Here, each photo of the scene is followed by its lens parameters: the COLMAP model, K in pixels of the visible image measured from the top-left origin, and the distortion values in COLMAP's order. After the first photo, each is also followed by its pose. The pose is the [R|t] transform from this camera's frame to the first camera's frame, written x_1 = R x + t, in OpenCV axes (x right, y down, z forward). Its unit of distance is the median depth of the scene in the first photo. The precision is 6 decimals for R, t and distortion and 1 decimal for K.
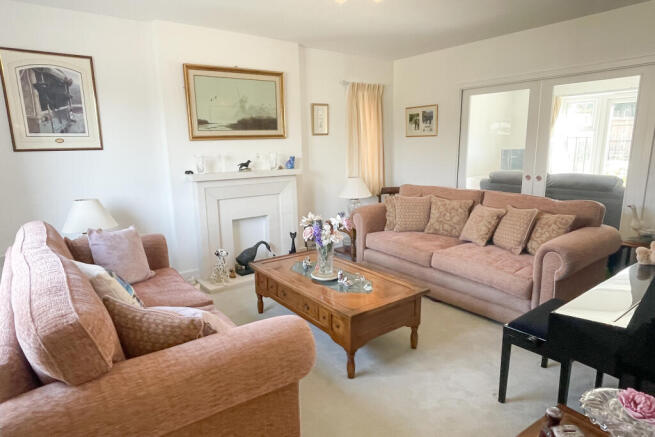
lens RADIAL K [[393.1, 0, 326.8], [0, 393.1, 220.4], [0, 0, 1]] dist [0.001339, -0.000799]
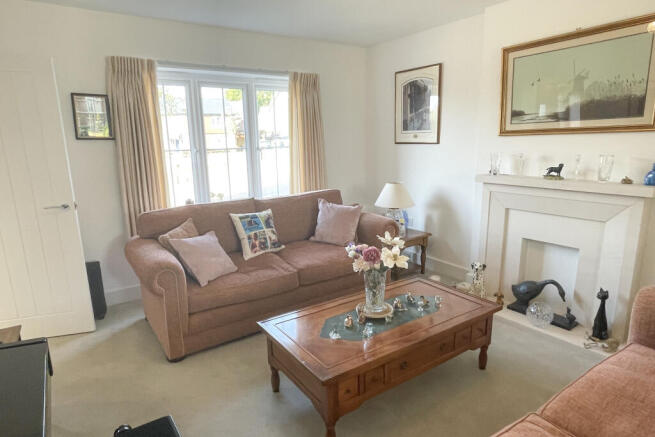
lens RADIAL K [[393.1, 0, 326.5], [0, 393.1, 217.3], [0, 0, 1]] dist [0.001339, -0.000799]
pose [[-0.034213, 0.218650, -0.975203, 0.551817], [-0.169036, 0.960451, 0.221272, -0.155546], [0.985016, 0.172415, 0.004100, 0.639075]]
